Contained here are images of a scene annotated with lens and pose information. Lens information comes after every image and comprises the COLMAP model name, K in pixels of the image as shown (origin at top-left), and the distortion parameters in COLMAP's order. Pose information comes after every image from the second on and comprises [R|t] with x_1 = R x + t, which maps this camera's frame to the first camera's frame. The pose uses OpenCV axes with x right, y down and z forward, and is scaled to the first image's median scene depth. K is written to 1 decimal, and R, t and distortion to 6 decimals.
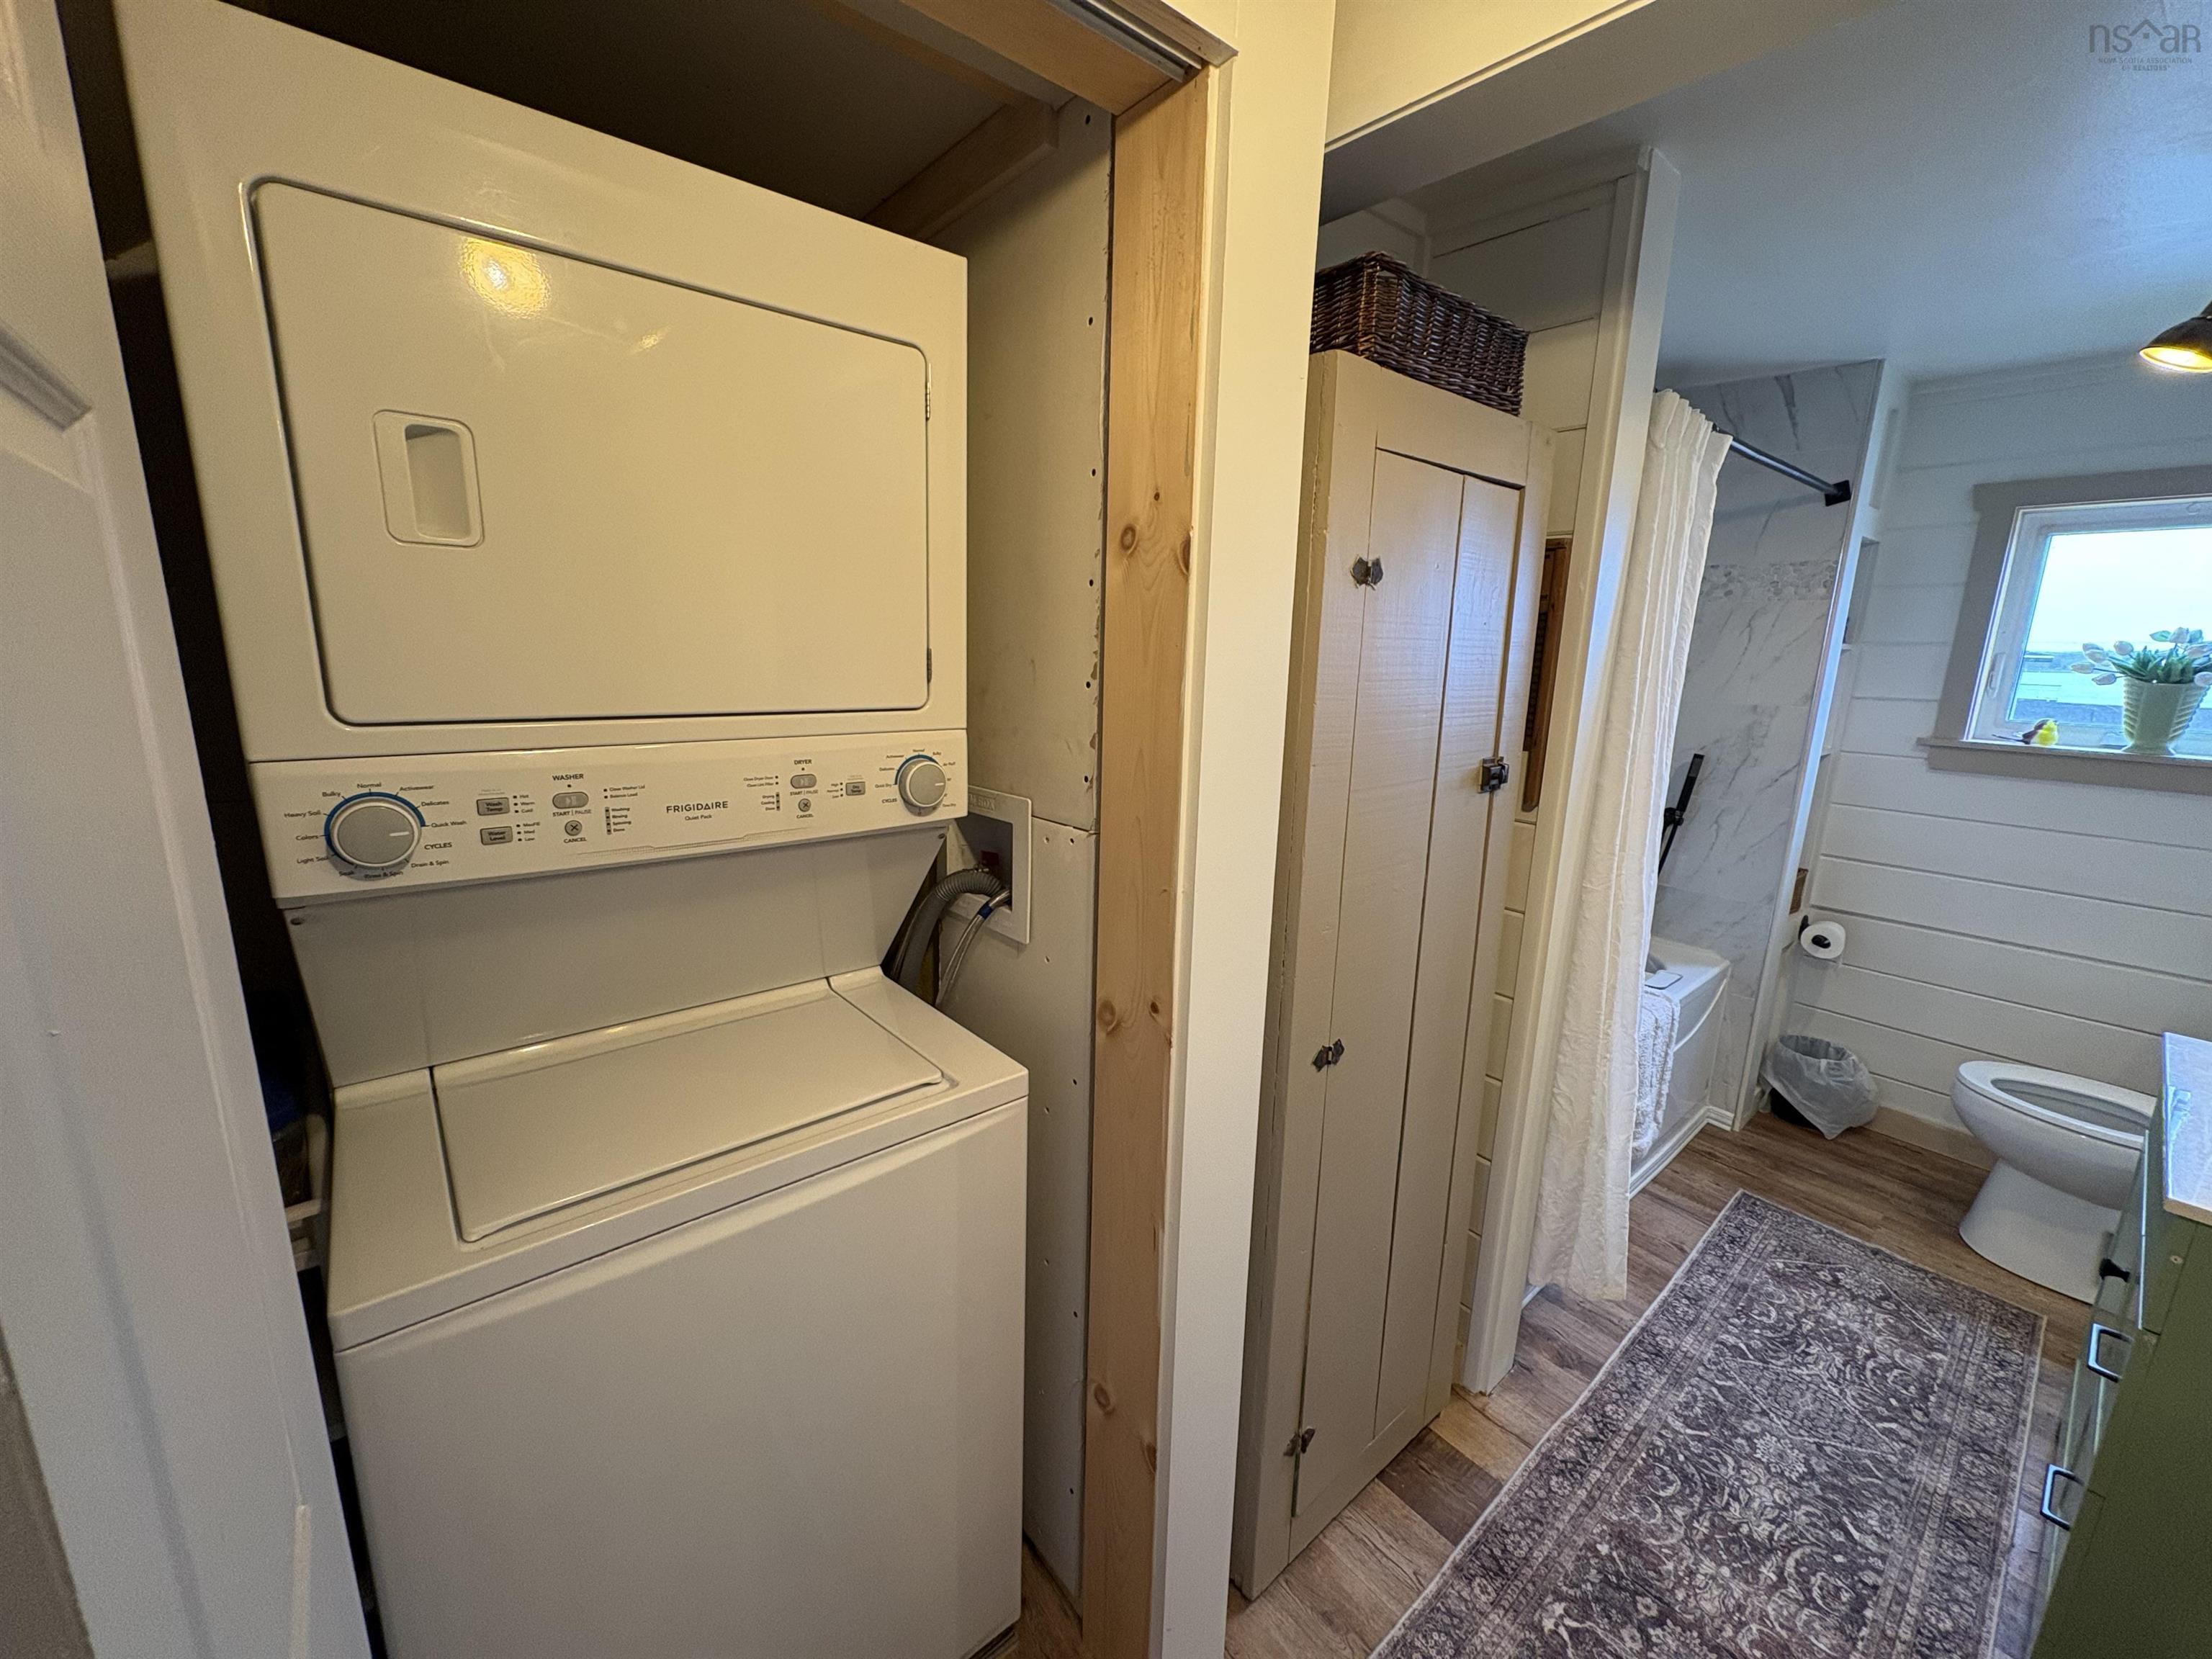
lens RADIAL K [[878.7, 0, 1106.5], [0, 878.7, 824.8], [0, 0, 1]] dist [0.001194, 0.000300]
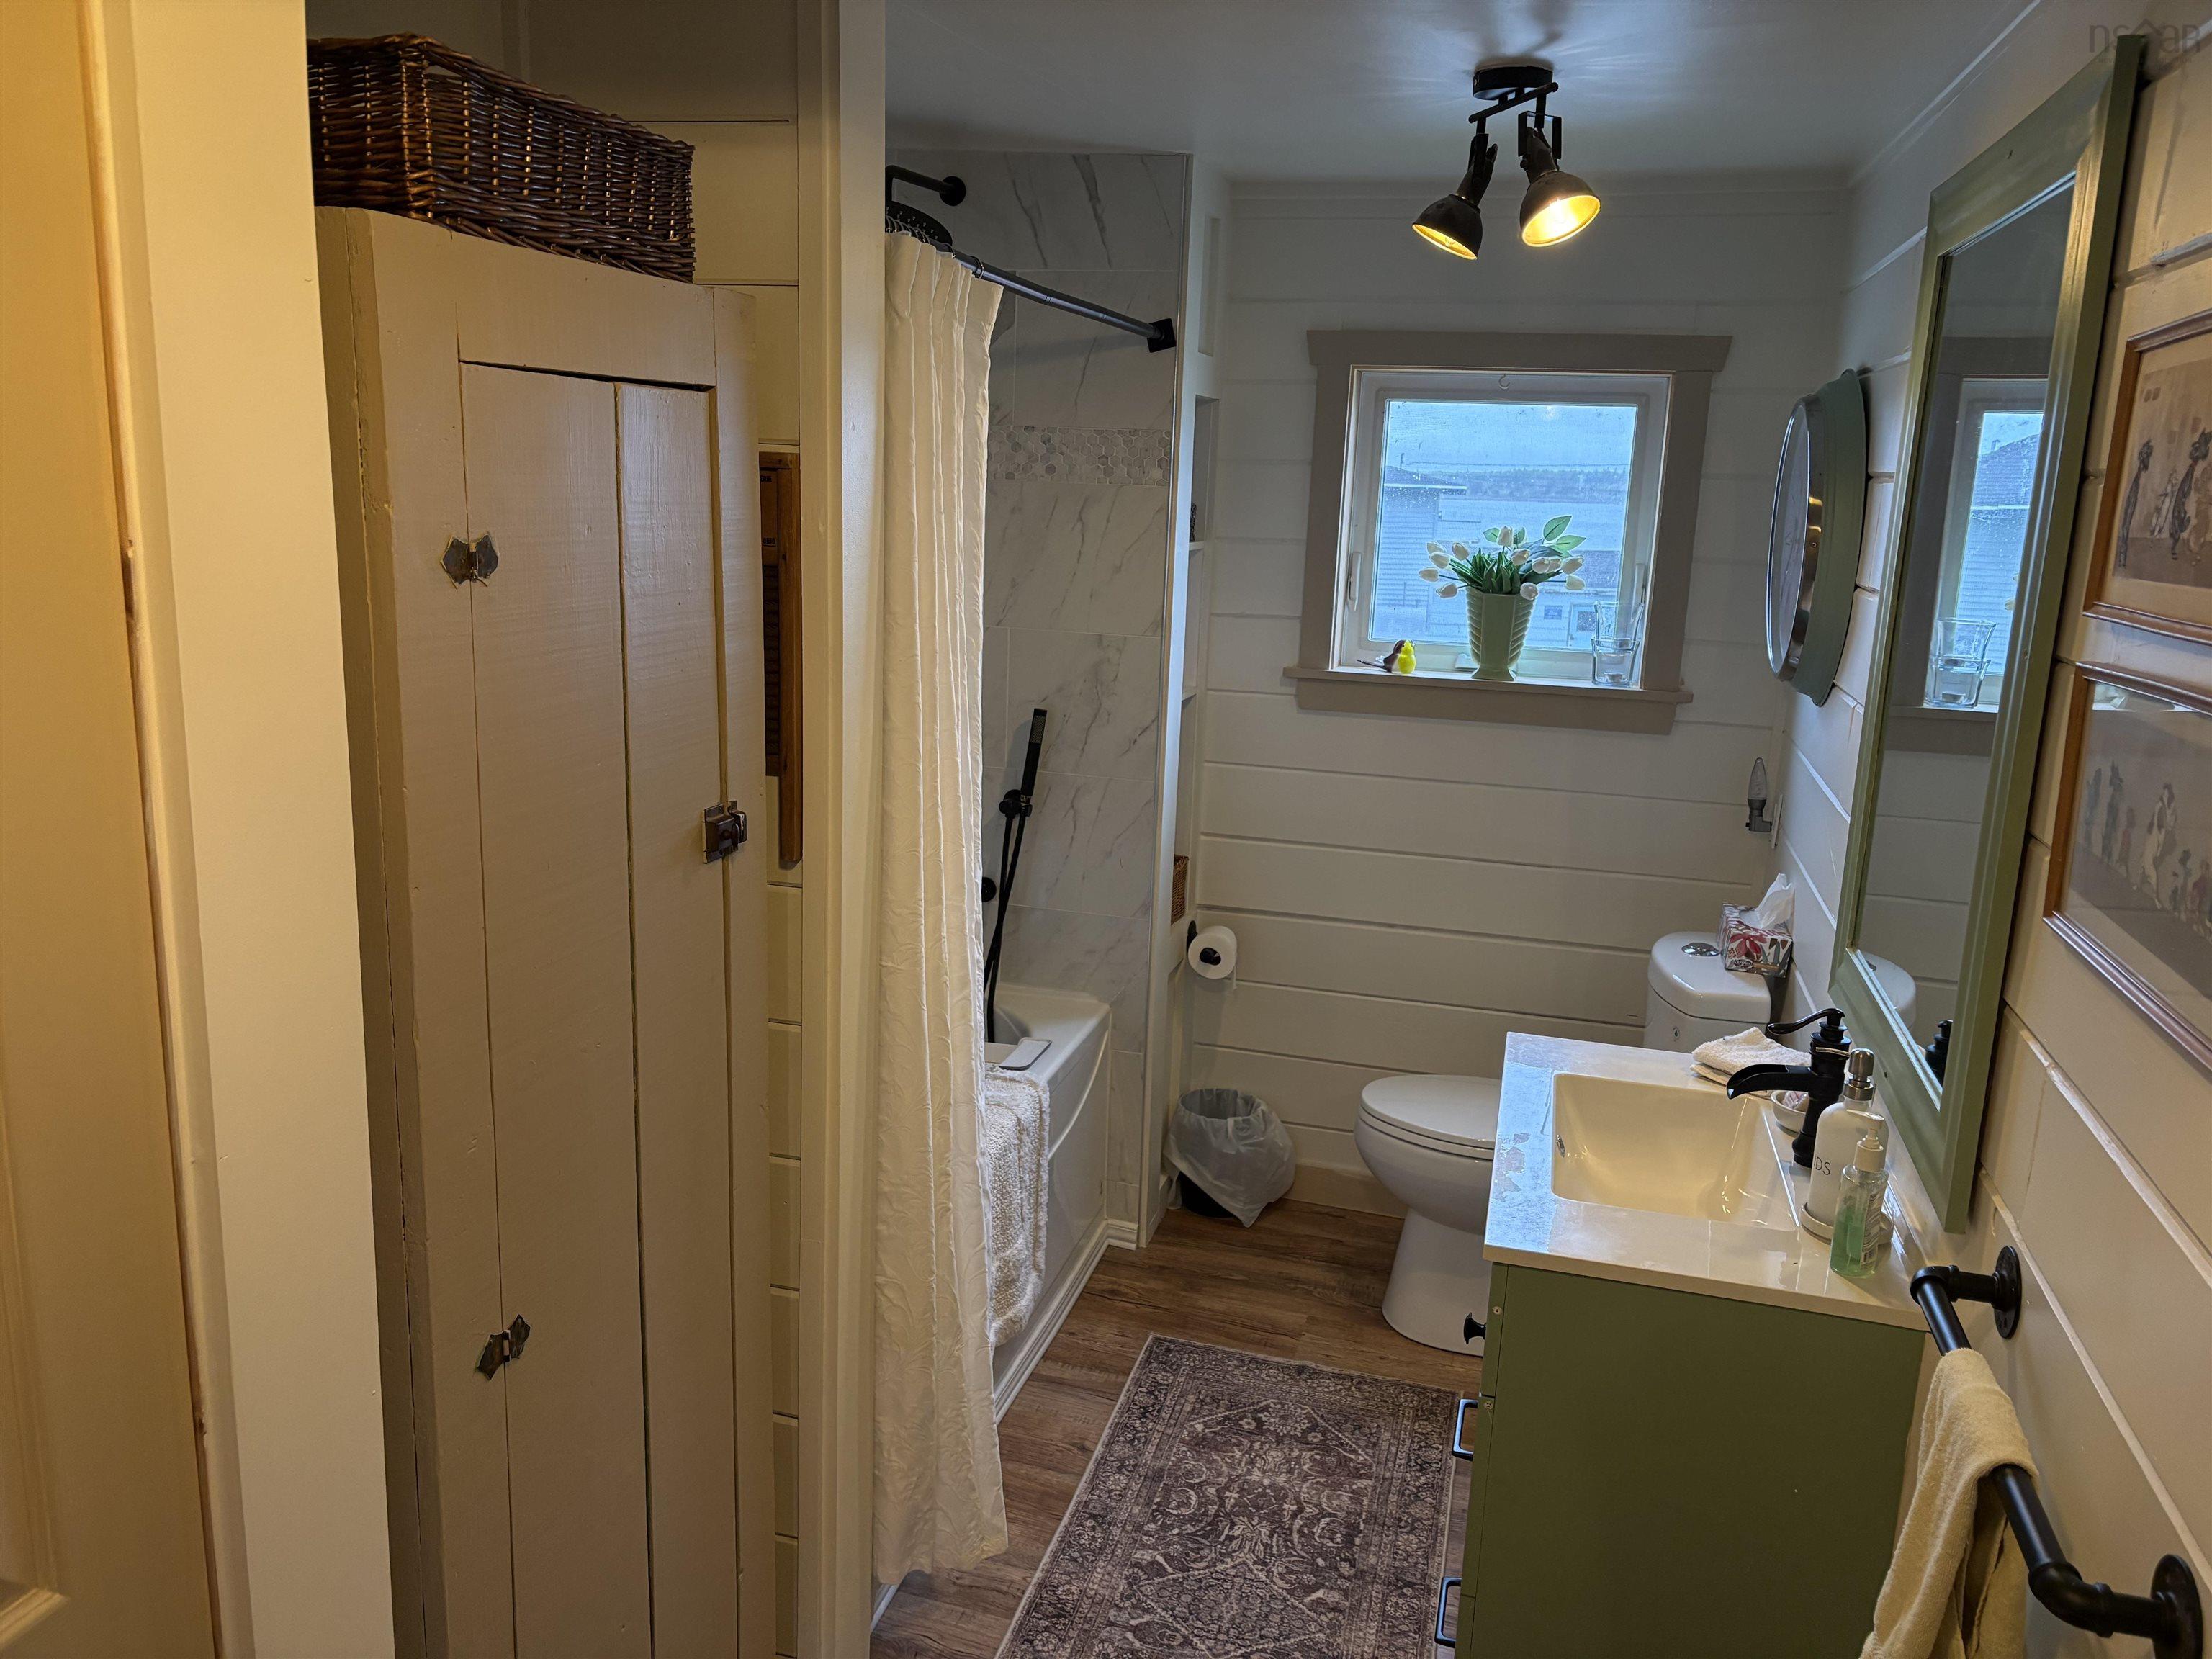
lens RADIAL K [[1672.7, 0, 1106.0], [0, 1672.7, 829.5], [0, 0, 1]] dist [0.073658, -0.108150]
pose [[0.822834, -0.110816, 0.557372, -0.005948], [0.100693, 0.993714, 0.048919, -0.056341], [-0.559290, 0.015871, 0.828820, -0.101429]]
